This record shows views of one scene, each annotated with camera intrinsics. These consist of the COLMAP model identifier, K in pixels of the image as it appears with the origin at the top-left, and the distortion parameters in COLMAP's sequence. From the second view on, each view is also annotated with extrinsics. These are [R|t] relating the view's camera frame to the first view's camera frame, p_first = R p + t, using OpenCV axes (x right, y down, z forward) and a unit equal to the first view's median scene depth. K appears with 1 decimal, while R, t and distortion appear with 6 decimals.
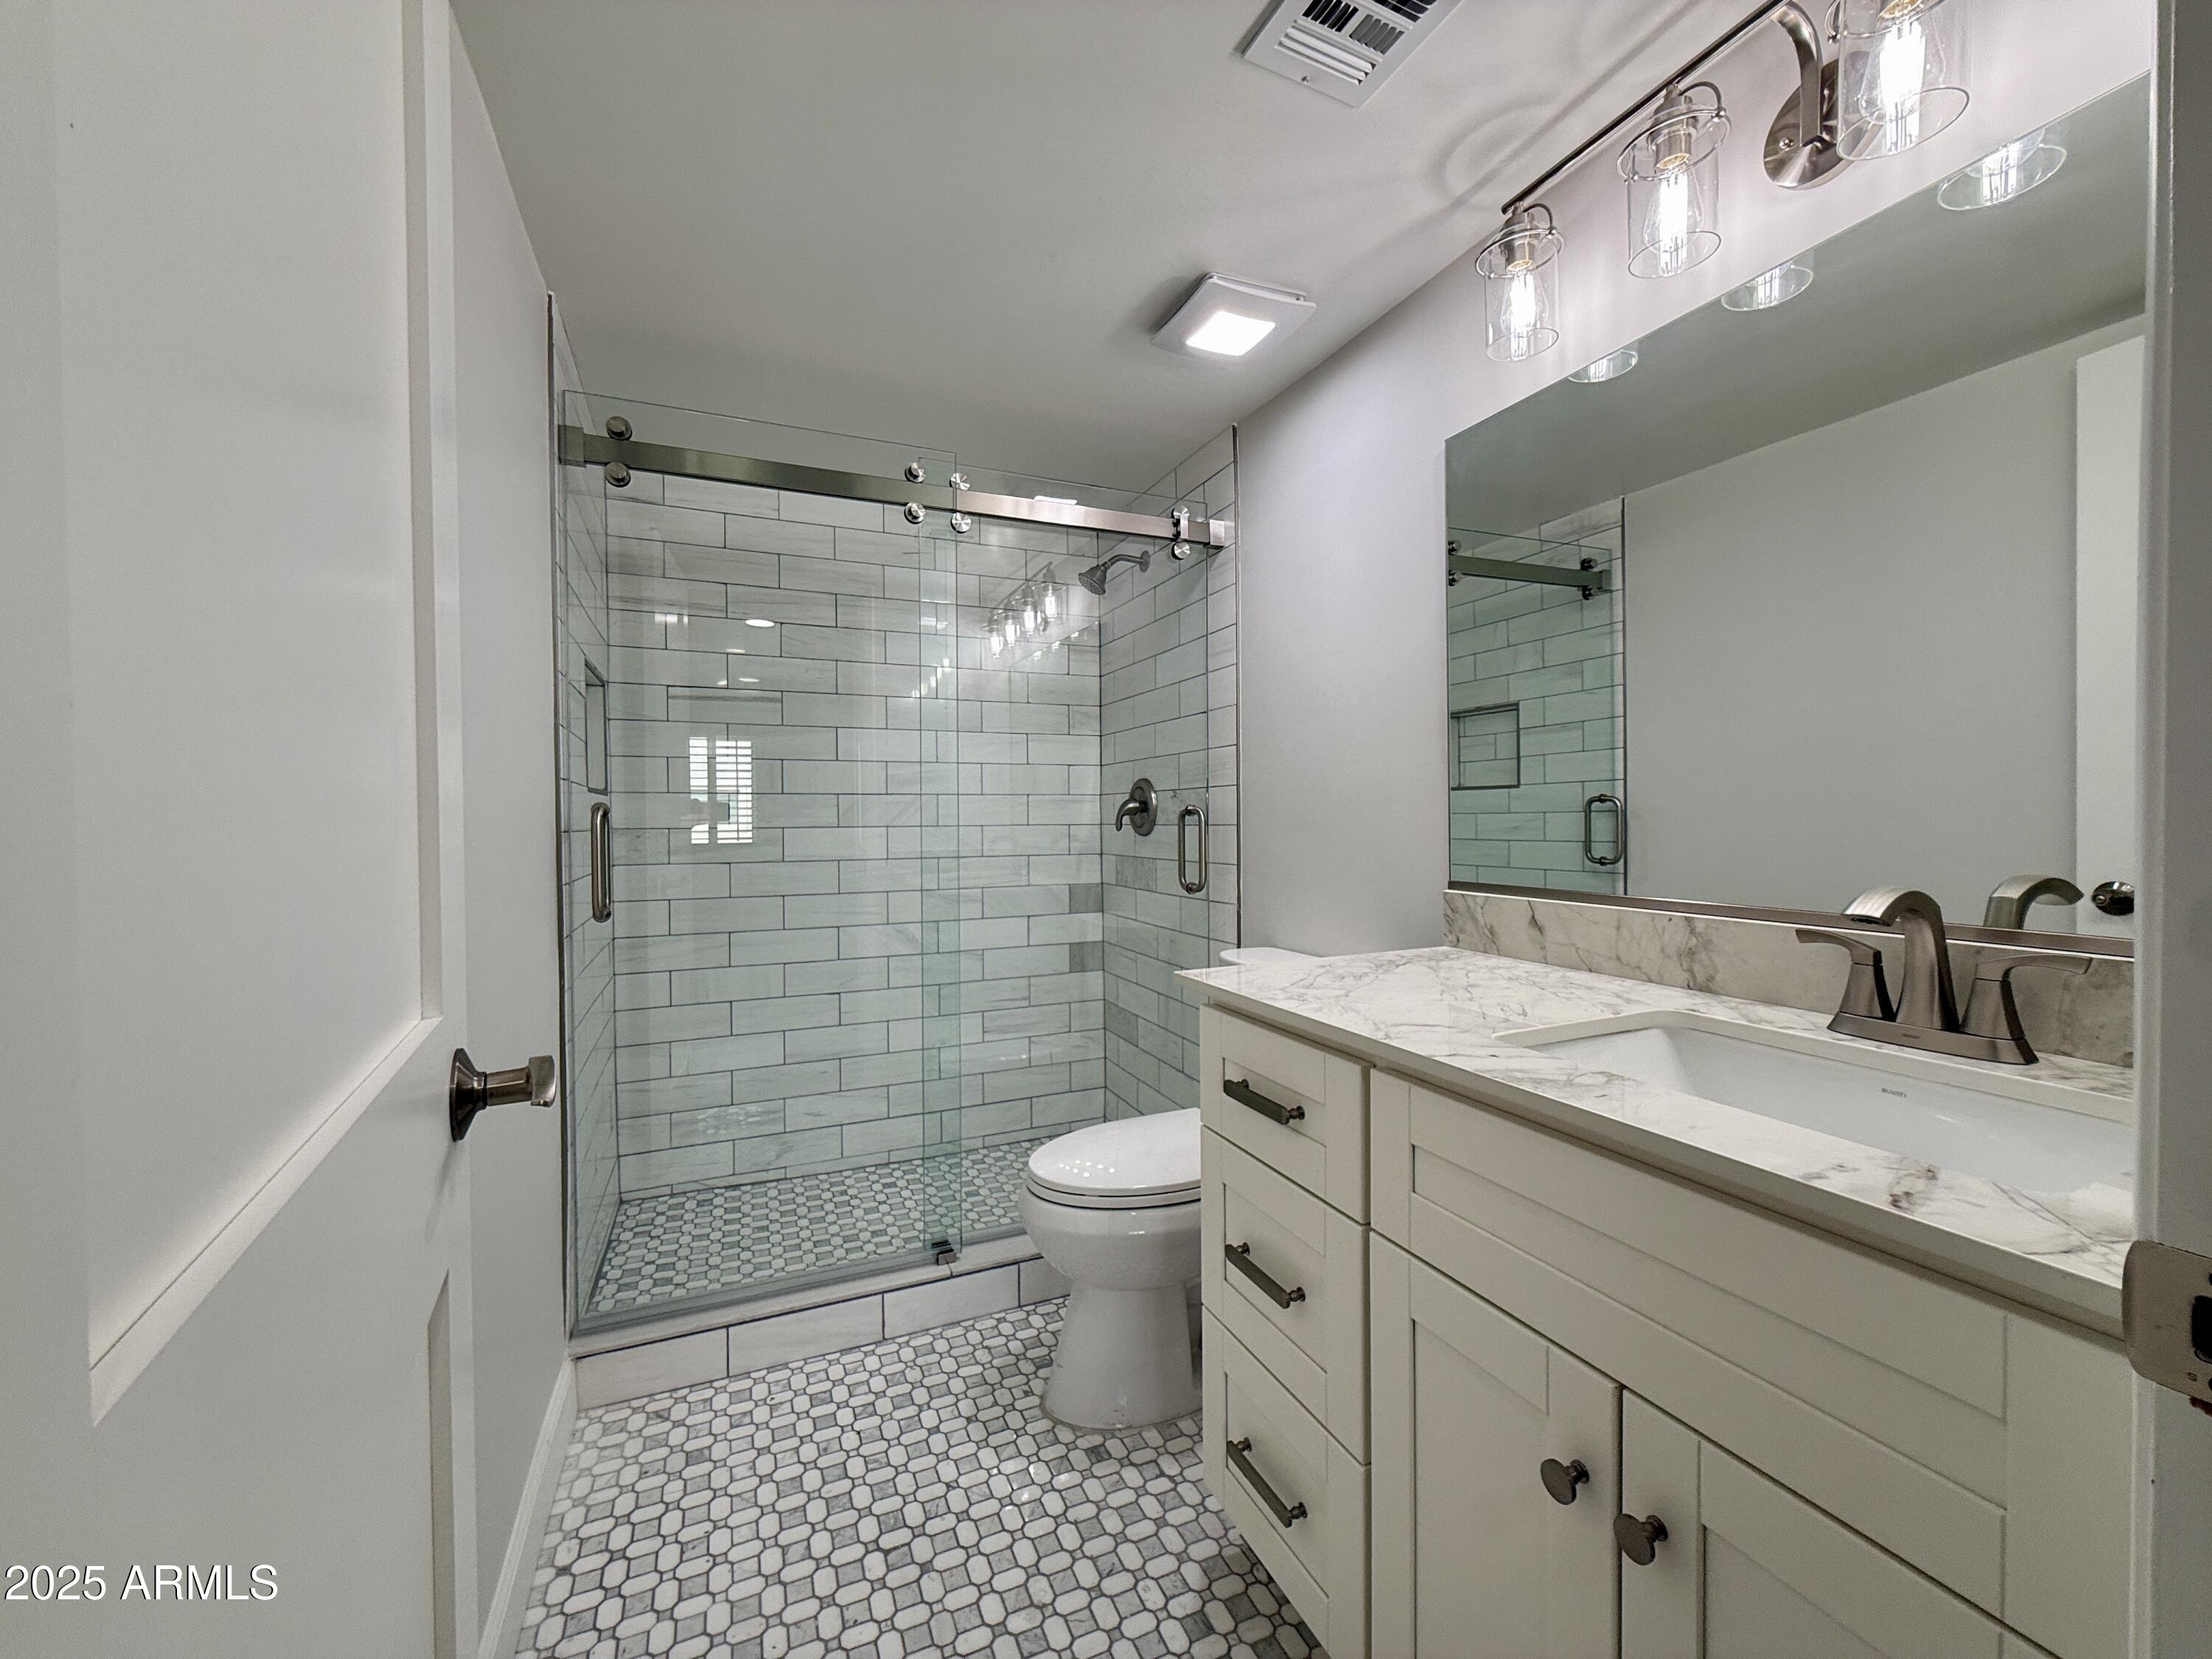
lens RADIAL K [[881.6, 0, 1105.4], [0, 881.6, 828.0], [0, 0, 1]] dist [0.000022, 0.000417]
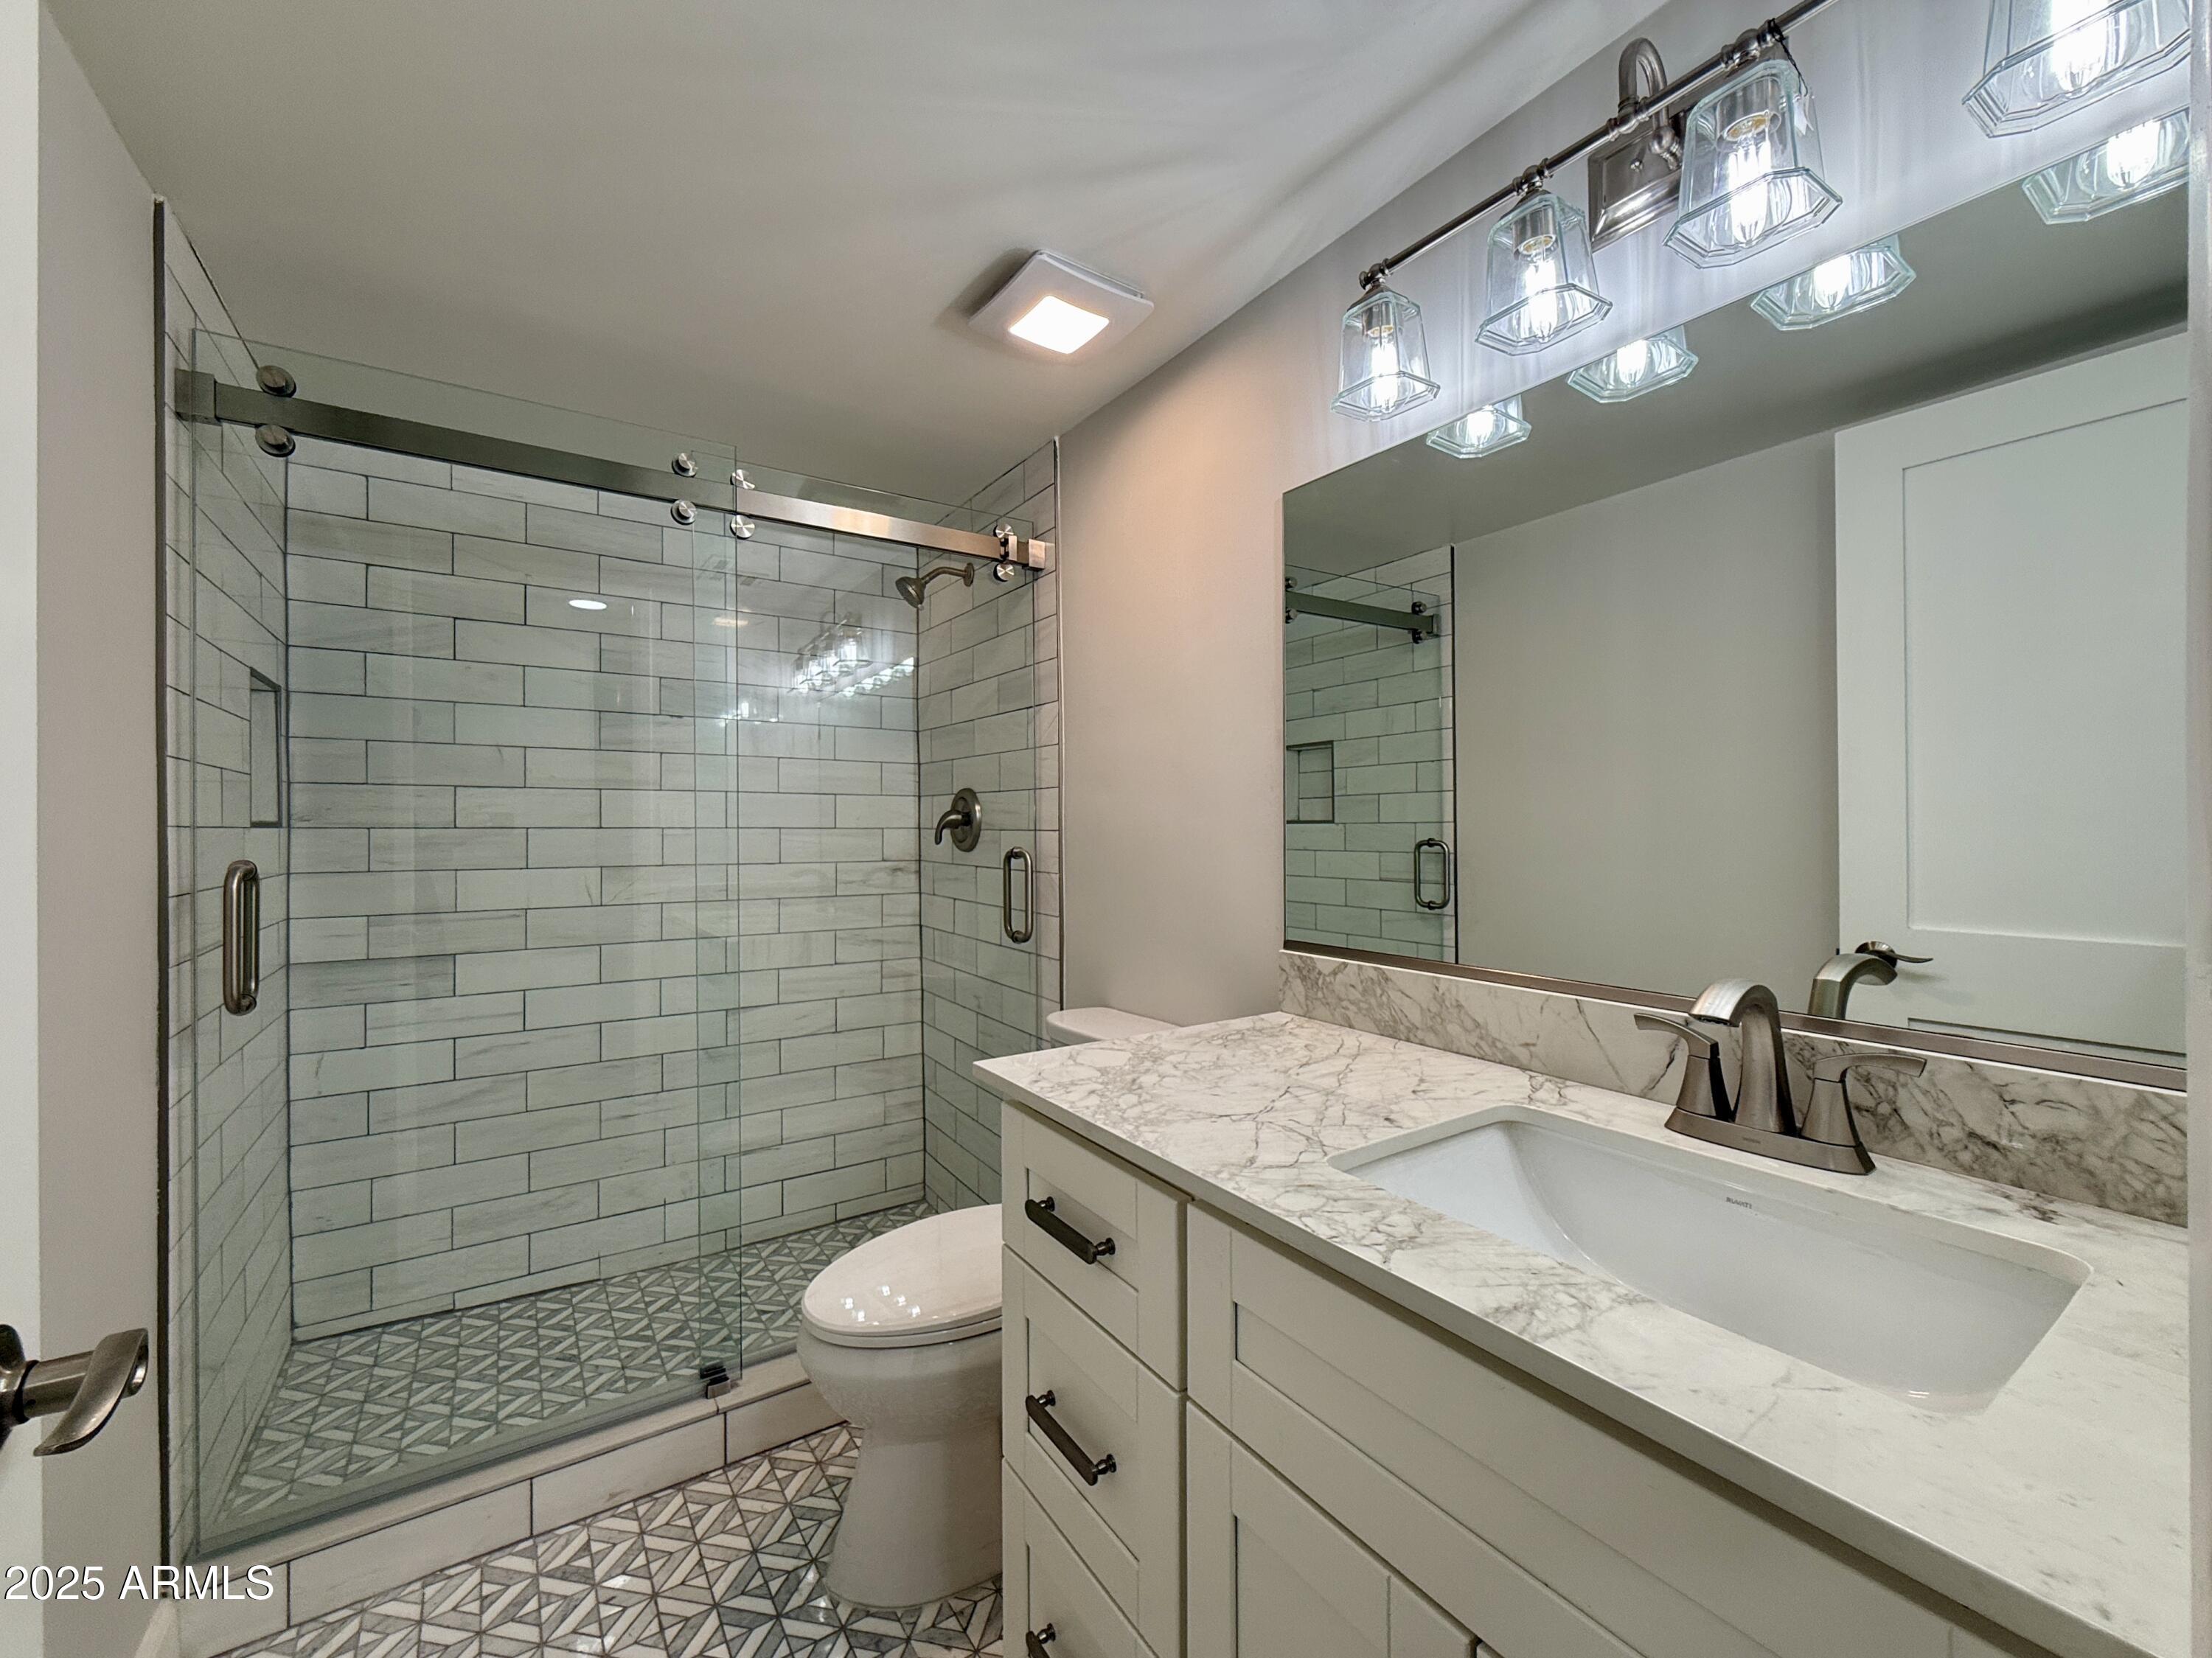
lens RADIAL K [[873.8, 0, 1106.0], [0, 873.8, 829.0], [0, 0, 1]] dist [-0.011427, 0.000232]
pose [[0.986372, 0.006569, 0.164399, 0.052825], [-0.003535, 0.999818, -0.018741, -0.039921], [-0.164492, 0.017904, 0.986216, 0.118569]]
